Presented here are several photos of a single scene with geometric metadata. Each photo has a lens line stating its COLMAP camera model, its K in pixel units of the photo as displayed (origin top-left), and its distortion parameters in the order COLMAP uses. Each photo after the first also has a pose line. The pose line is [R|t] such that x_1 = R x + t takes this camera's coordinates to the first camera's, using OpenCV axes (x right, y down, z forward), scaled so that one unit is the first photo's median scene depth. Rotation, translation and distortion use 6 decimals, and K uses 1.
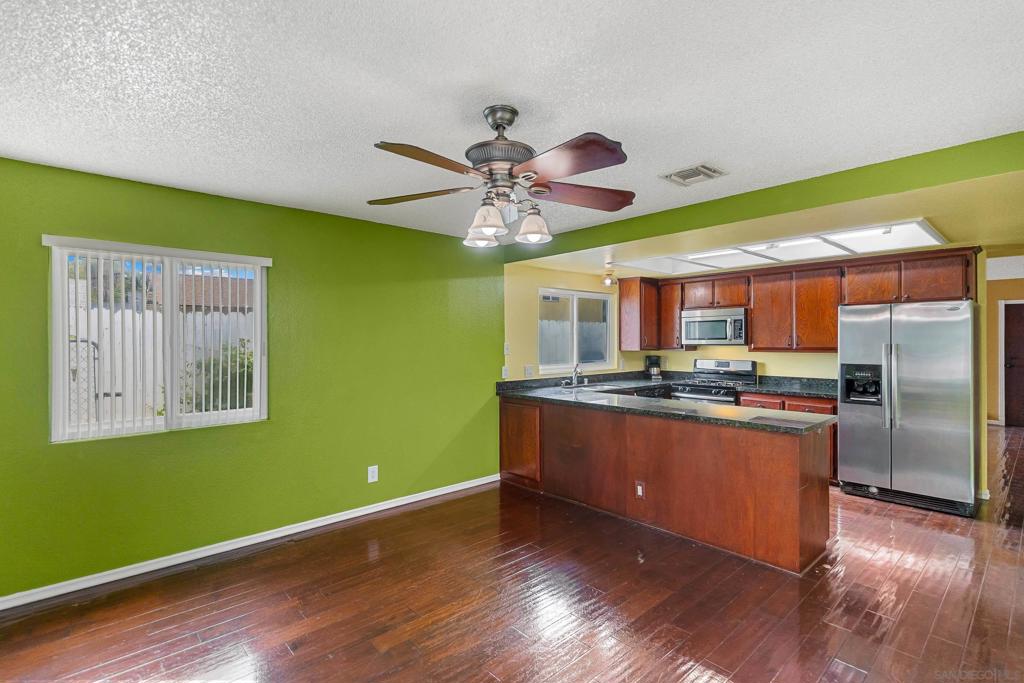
lens RADIAL K [[481.3, 0, 514.4], [0, 481.3, 342.5], [0, 0, 1]] dist [0.000288, 0.000139]
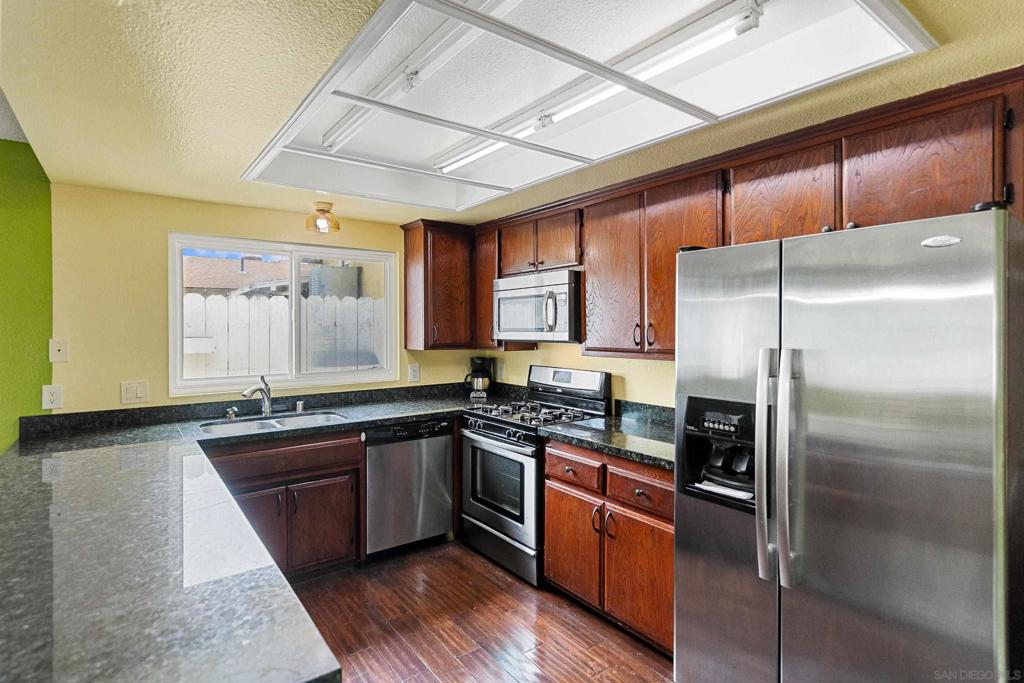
lens RADIAL K [[516.9, 0, 510.1], [0, 516.9, 333.1], [0, 0, 1]] dist [0.000585, -0.000068]
pose [[0.996695, 0.002724, -0.081184, 0.439330], [-0.002422, 0.999990, 0.003816, -0.006466], [0.081193, -0.003607, 0.996692, 0.427421]]
